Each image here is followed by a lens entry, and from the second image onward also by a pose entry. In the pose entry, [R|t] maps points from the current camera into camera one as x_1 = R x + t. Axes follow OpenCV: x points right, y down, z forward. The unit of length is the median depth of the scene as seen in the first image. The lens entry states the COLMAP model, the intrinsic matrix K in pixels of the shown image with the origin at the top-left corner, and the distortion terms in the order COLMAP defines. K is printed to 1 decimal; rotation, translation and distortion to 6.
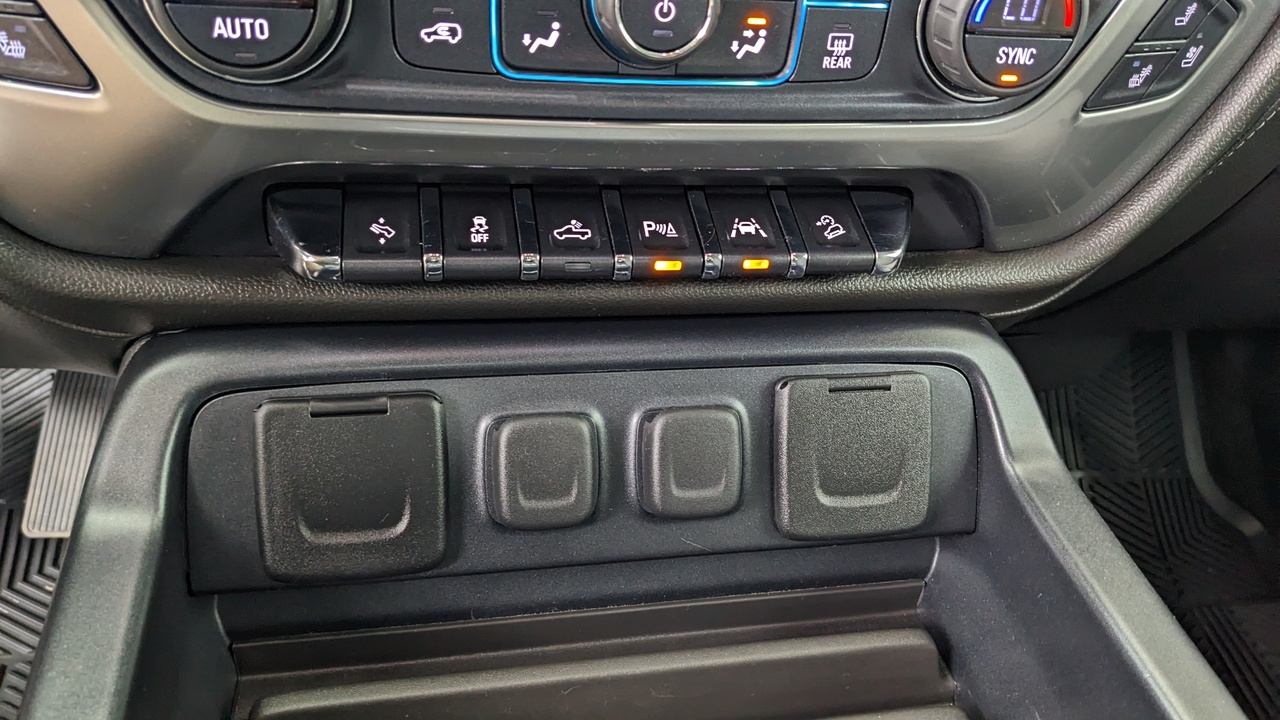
lens RADIAL K [[998.2, 0, 640.0], [0, 998.2, 360.0], [0, 0, 1]] dist [0.086173, -0.118347]
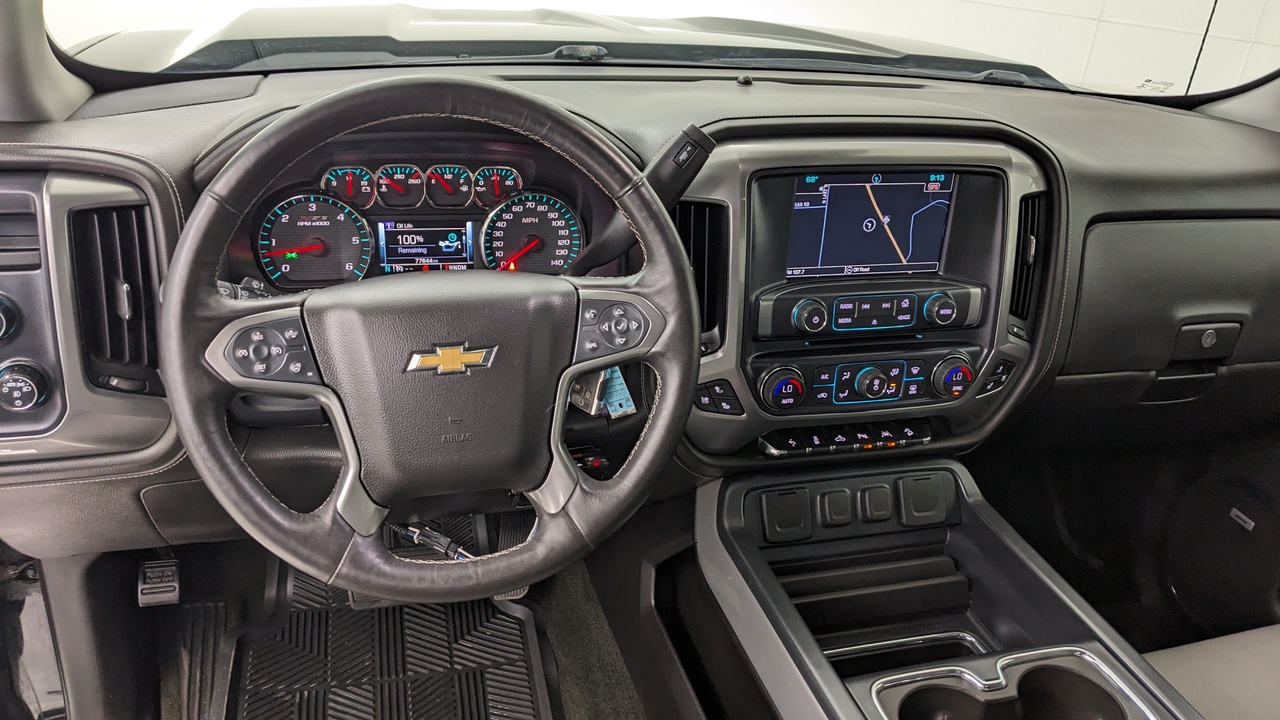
lens RADIAL K [[976.5, 0, 633.5], [0, 976.5, 365.0], [0, 0, 1]] dist [0.098732, -0.160104]
pose [[0.995756, -0.065490, 0.064668, -0.962822], [0.074911, 0.984901, -0.156069, 0.098196], [-0.053471, 0.160251, 0.985627, -2.331752]]
